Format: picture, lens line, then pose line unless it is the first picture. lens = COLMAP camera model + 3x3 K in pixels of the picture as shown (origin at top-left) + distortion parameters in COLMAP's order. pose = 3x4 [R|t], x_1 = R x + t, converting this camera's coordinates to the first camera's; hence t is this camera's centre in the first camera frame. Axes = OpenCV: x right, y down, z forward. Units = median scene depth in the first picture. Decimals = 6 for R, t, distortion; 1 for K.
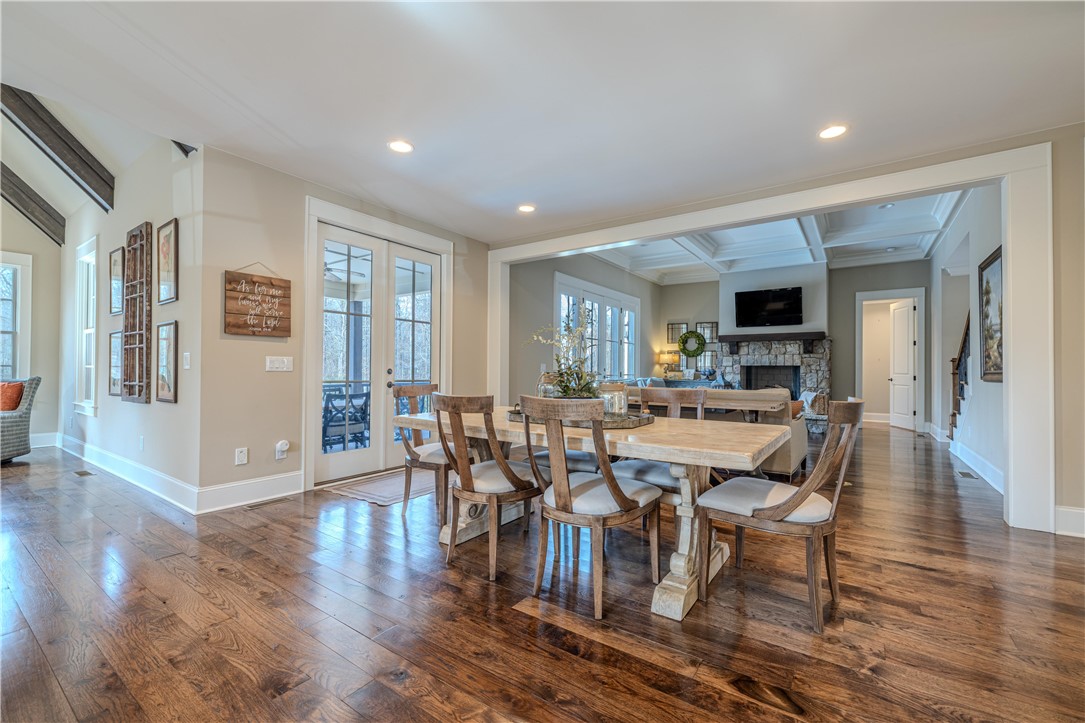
lens RADIAL K [[458.6, 0, 539.7], [0, 458.6, 366.5], [0, 0, 1]] dist [-0.001046, -0.000122]
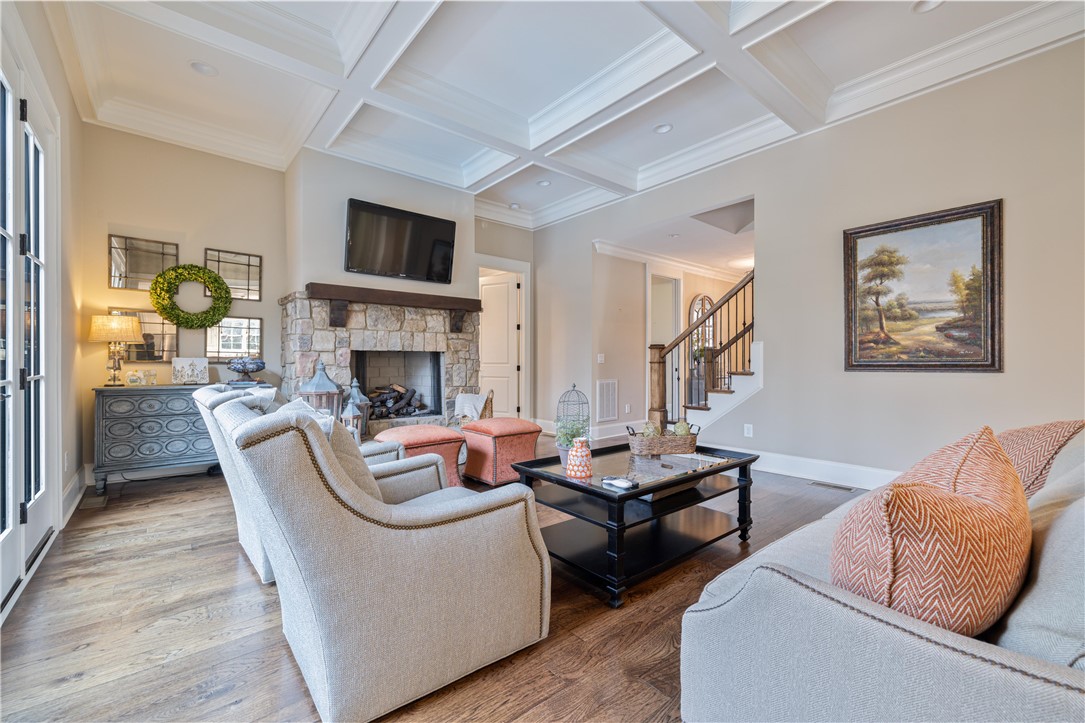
lens RADIAL K [[458.6, 0, 541.7], [0, 458.6, 361.7], [0, 0, 1]] dist [-0.001046, -0.000122]
pose [[0.263178, -0.008121, 0.964713, 0.013526], [-0.009536, 0.999894, 0.011018, 0.003131], [-0.964700, -0.012099, 0.263073, 0.671103]]
